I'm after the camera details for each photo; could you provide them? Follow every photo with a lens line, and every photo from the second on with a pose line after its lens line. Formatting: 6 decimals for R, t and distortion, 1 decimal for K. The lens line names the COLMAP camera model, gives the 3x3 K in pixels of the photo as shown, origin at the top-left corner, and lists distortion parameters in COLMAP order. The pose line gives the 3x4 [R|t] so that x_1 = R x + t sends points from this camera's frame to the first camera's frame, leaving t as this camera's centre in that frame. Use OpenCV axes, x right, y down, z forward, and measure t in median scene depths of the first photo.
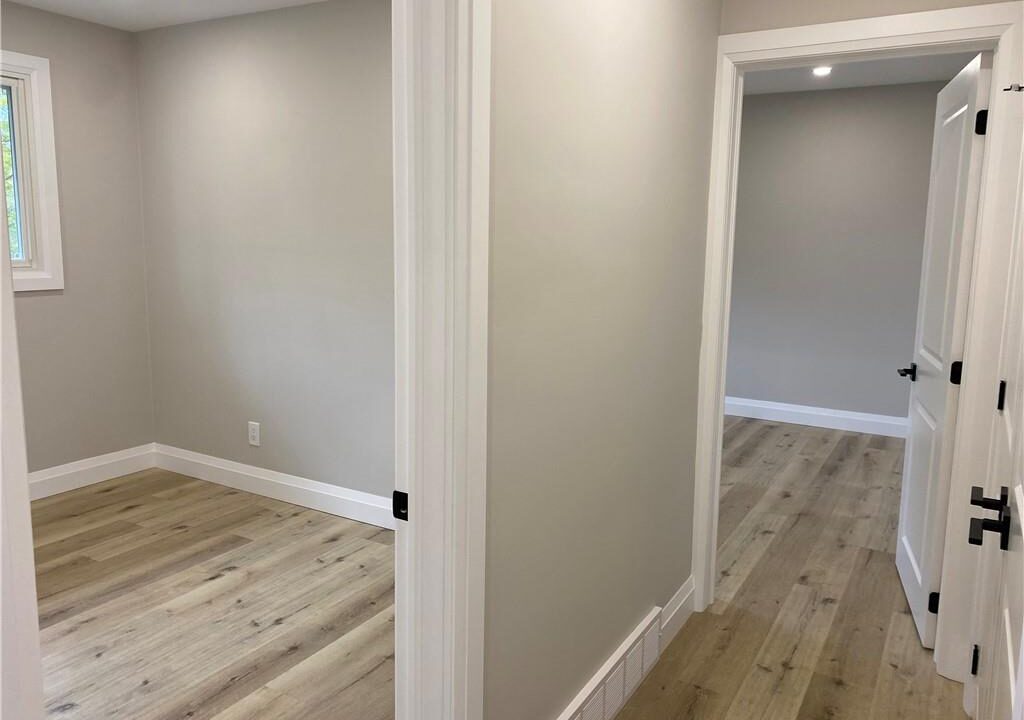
lens RADIAL K [[790.9, 0, 512.0], [0, 790.9, 360.0], [0, 0, 1]] dist [0.000549, -0.000493]
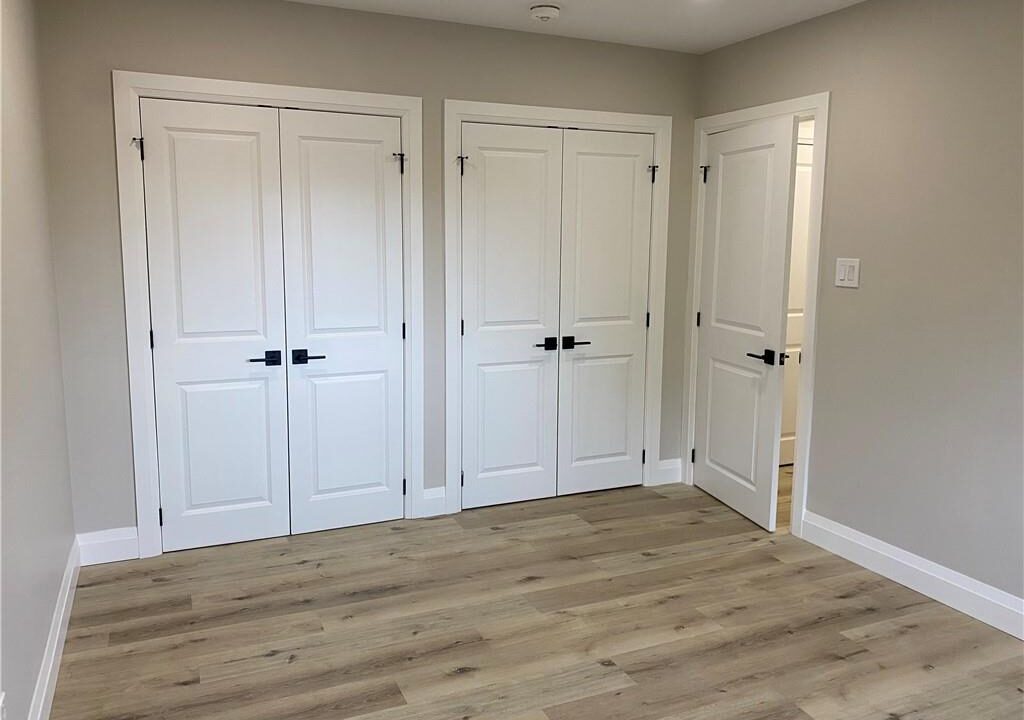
lens RADIAL K [[790.9, 0, 512.0], [0, 790.9, 360.0], [0, 0, 1]] dist [0.000549, -0.000493]
pose [[-0.818020, -0.100913, 0.566269, -0.044607], [0.080196, 0.954864, 0.286013, -0.263600], [-0.569572, 0.279376, -0.773005, 1.666341]]
